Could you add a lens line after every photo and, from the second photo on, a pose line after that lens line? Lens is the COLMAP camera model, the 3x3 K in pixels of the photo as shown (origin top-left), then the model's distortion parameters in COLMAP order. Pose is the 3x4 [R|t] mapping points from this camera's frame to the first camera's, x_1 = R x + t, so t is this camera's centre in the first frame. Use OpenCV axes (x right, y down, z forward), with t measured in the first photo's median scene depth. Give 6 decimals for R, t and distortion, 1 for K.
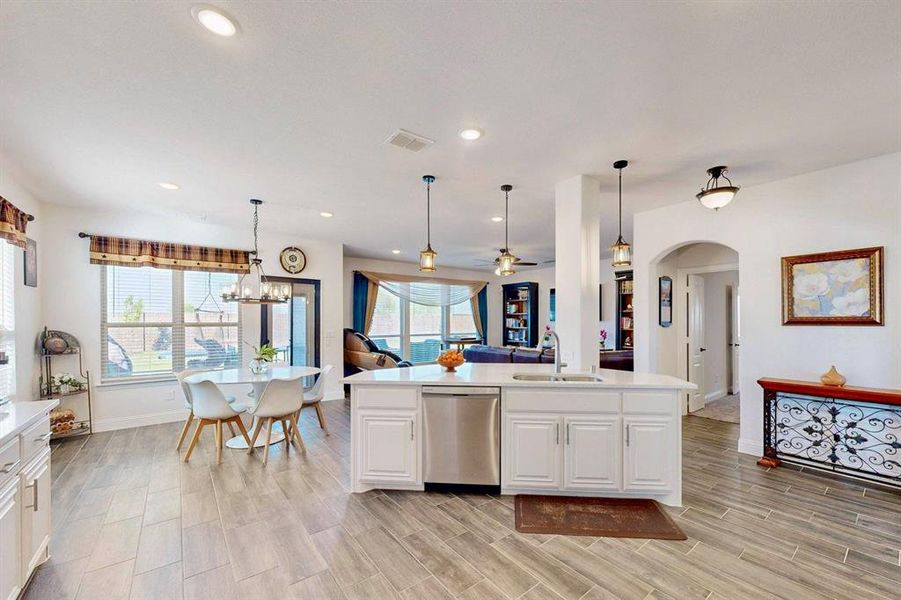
lens RADIAL K [[363.3, 0, 483.4], [0, 363.3, 321.0], [0, 0, 1]] dist [-0.002816, -0.000111]
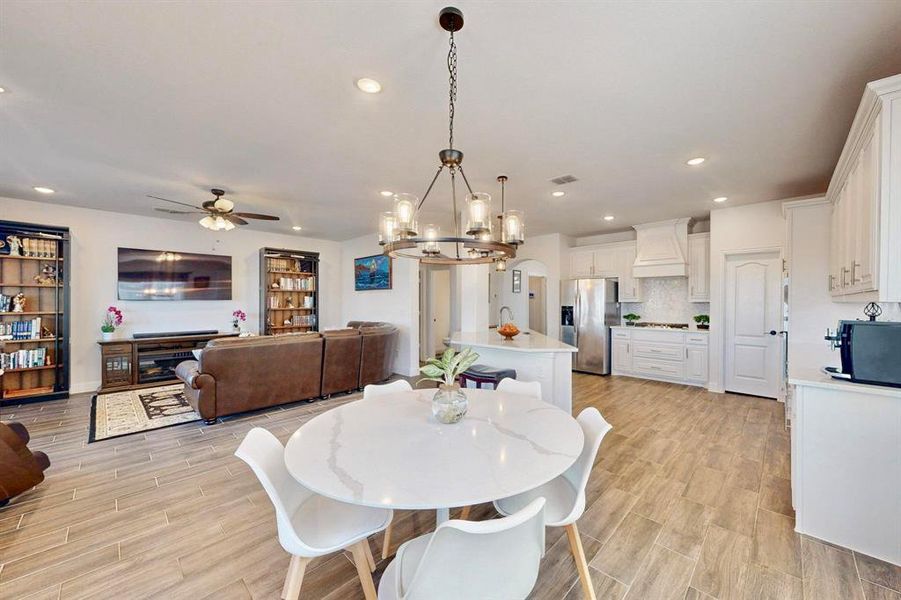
lens RADIAL K [[337.3, 0, 483.5], [0, 337.3, 300.6], [0, 0, 1]] dist [0.000488, -0.000440]
pose [[-0.136604, -0.000559, 0.990626, -0.821991], [-0.002342, 0.999997, 0.000242, 0.000475], [-0.990623, -0.002287, -0.136605, 0.815446]]
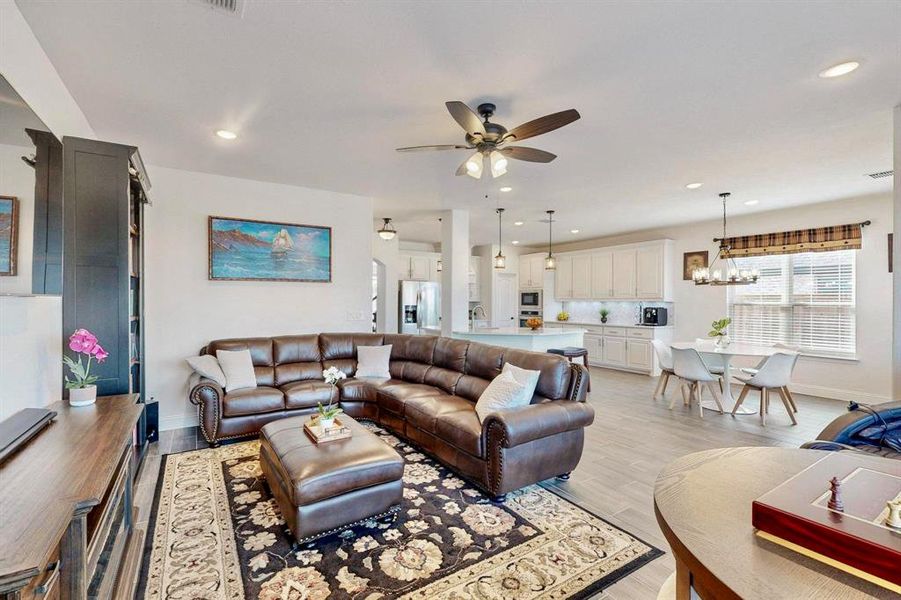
lens RADIAL K [[393.8, 0, 425.2], [0, 393.8, 299.3], [0, 0, 1]] dist [-0.002890, -0.000412]
pose [[-0.985728, -0.002308, 0.168327, 0.067540], [-0.003450, 0.999973, -0.006492, 0.005931], [-0.168308, -0.006980, -0.985710, 1.894806]]
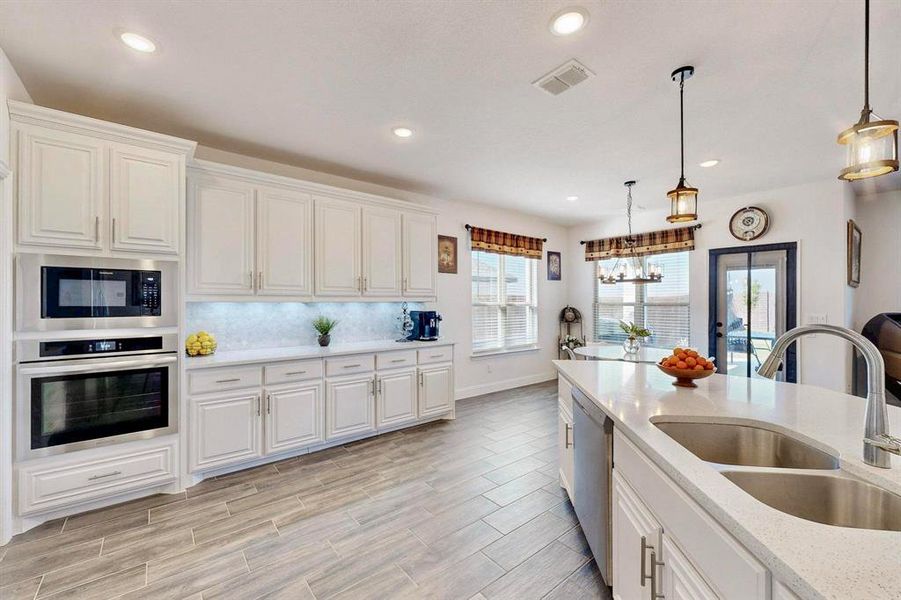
lens RADIAL K [[363.3, 0, 442.8], [0, 363.3, 299.4], [0, 0, 1]] dist [-0.002816, -0.000111]
pose [[-0.037051, -0.007779, -0.999283, 0.327361], [0.001484, 0.999968, -0.007840, 0.003385], [0.999312, -0.001773, -0.037039, 0.412265]]
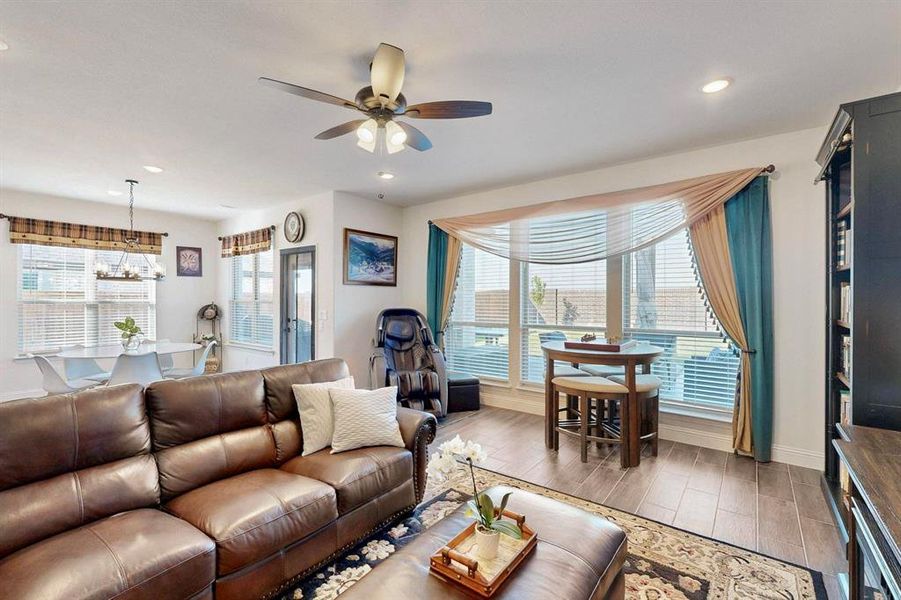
lens RADIAL K [[393.8, 0, 455.0], [0, 393.8, 303.0], [0, 0, 1]] dist [-0.002890, -0.000412]
pose [[0.221599, 0.010635, -0.975080, 0.536075], [0.000123, 0.999940, 0.010934, 0.001930], [0.975138, -0.002543, 0.221585, 1.324795]]
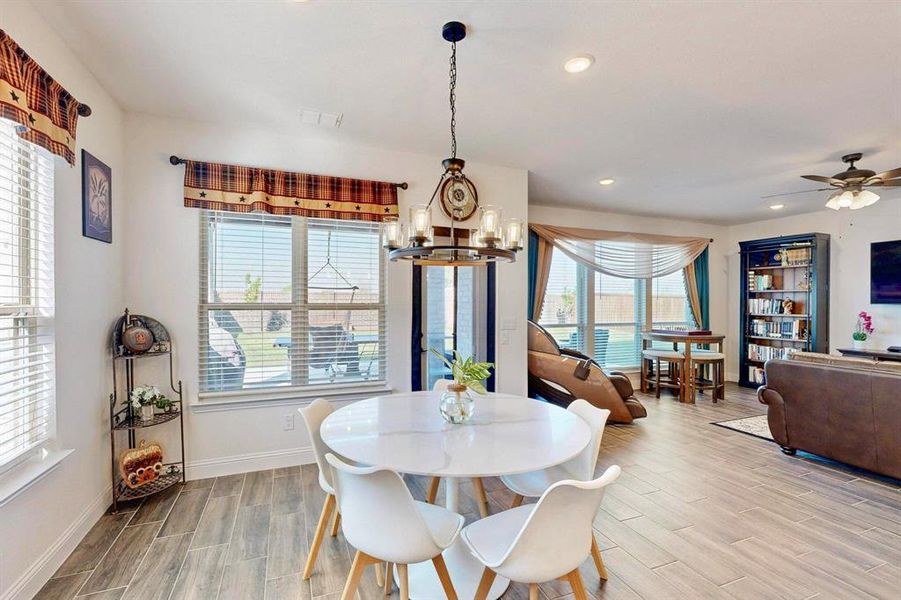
lens RADIAL K [[393.8, 0, 435.5], [0, 393.8, 301.5], [0, 0, 1]] dist [-0.002890, -0.000412]
pose [[0.942492, 0.005637, -0.334180, -0.393167], [-0.005680, 0.999984, 0.000850, -0.000222], [0.334179, 0.001097, 0.942509, 0.438102]]
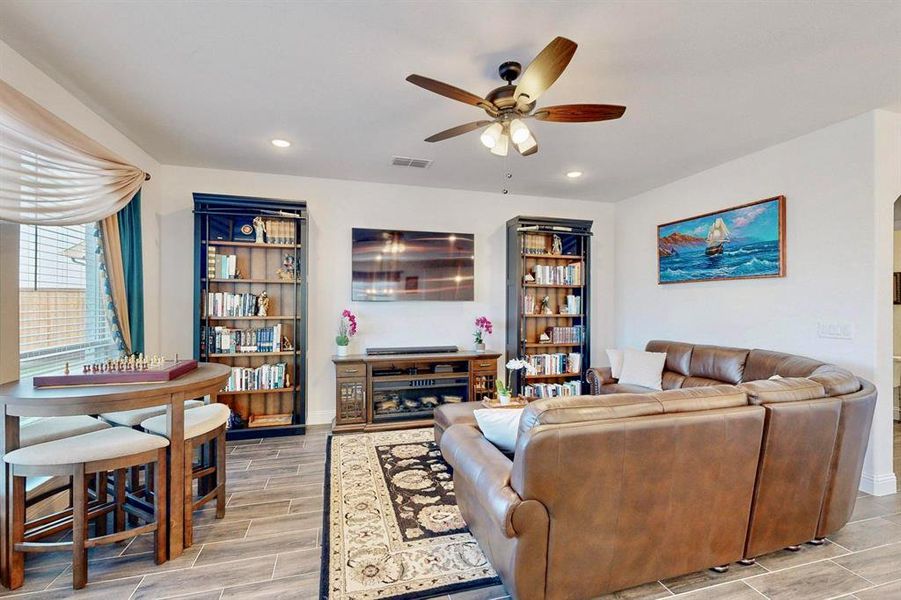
lens RADIAL K [[393.8, 0, 448.1], [0, 393.8, 300.2], [0, 0, 1]] dist [-0.002890, -0.000412]
pose [[0.416998, 0.004731, 0.908895, -0.359660], [-0.004765, 0.999984, -0.003019, 0.001820], [-0.908895, -0.003072, 0.417014, 1.217747]]
